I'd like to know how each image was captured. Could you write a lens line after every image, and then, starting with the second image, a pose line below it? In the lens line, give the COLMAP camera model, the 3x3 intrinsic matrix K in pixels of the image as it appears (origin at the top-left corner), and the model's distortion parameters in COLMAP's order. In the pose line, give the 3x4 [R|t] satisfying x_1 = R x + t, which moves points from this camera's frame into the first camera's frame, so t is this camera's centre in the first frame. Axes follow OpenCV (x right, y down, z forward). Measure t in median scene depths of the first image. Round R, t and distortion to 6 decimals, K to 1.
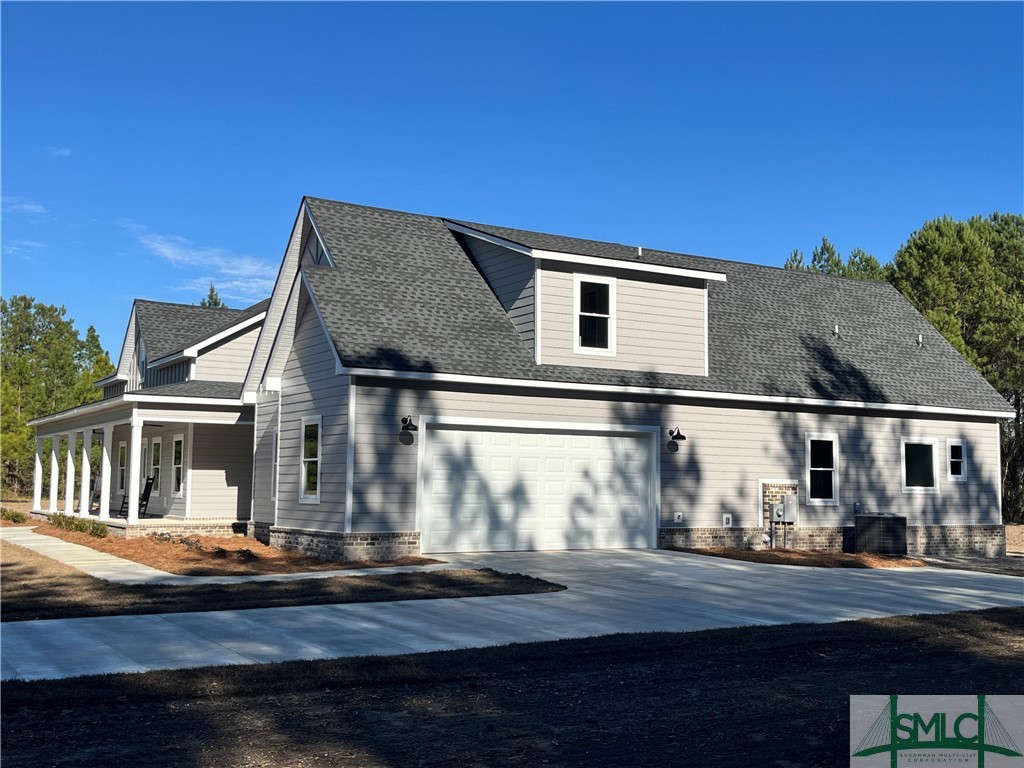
lens RADIAL K [[1102.7, 0, 512.0], [0, 1102.7, 377.2], [0, 0, 1]] dist [-0.010363, 0.000000]
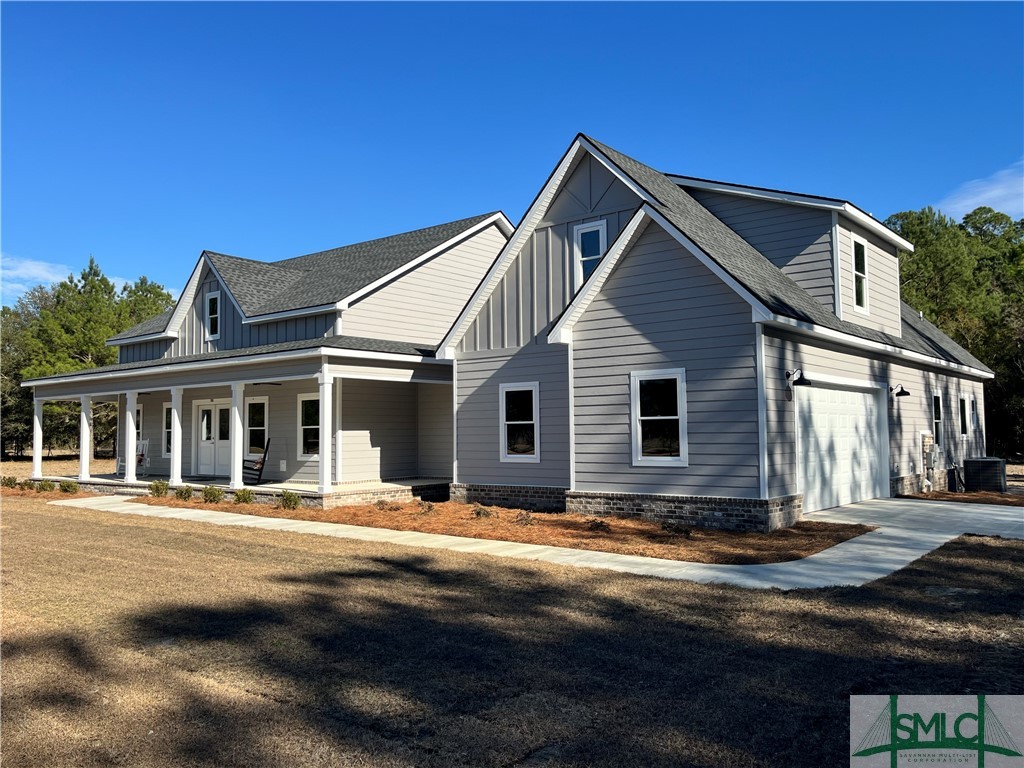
lens RADIAL K [[811.4, 0, 512.3], [0, 811.4, 391.8], [0, 0, 1]] dist [0.034318, -0.004482]
pose [[0.945350, -0.001885, 0.326053, -0.437157], [-0.012948, 0.998978, 0.043316, 0.021912], [-0.325801, -0.045171, 0.944359, 0.346573]]
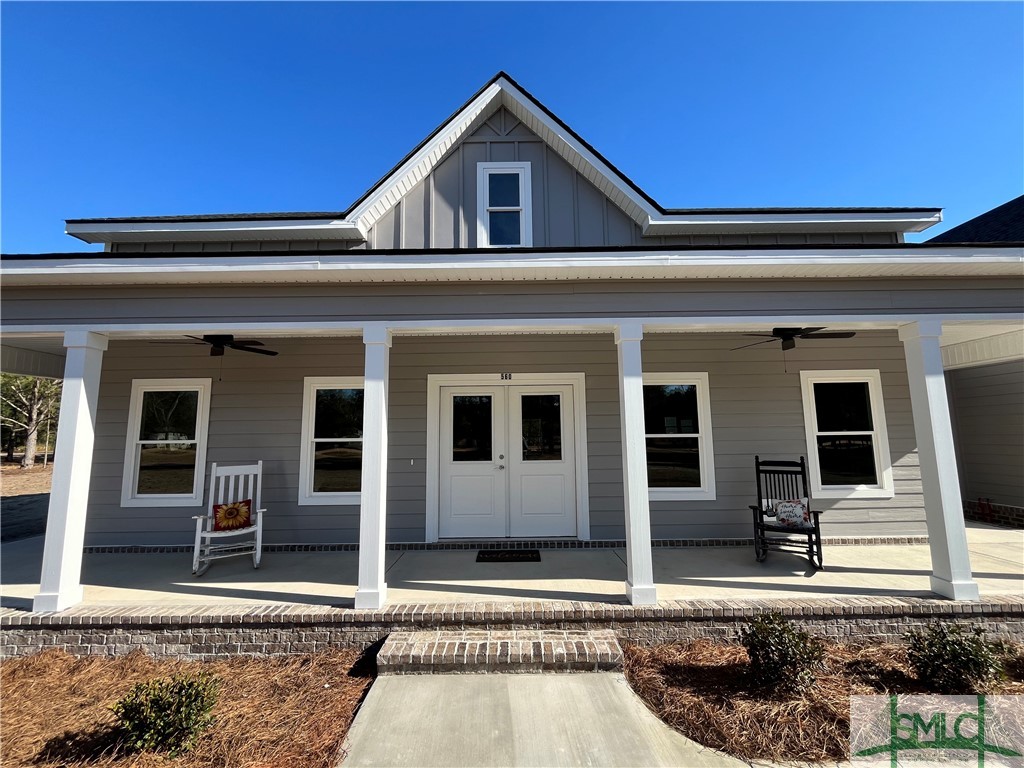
lens RADIAL K [[414.8, 0, 510.6], [0, 414.8, 386.7], [0, 0, 1]] dist [-0.000333, -0.000013]
pose [[0.515314, 0.081261, 0.853140, -0.663207], [-0.065985, 0.996301, -0.055041, 0.099415], [-0.854457, -0.027931, 0.518770, 1.279762]]
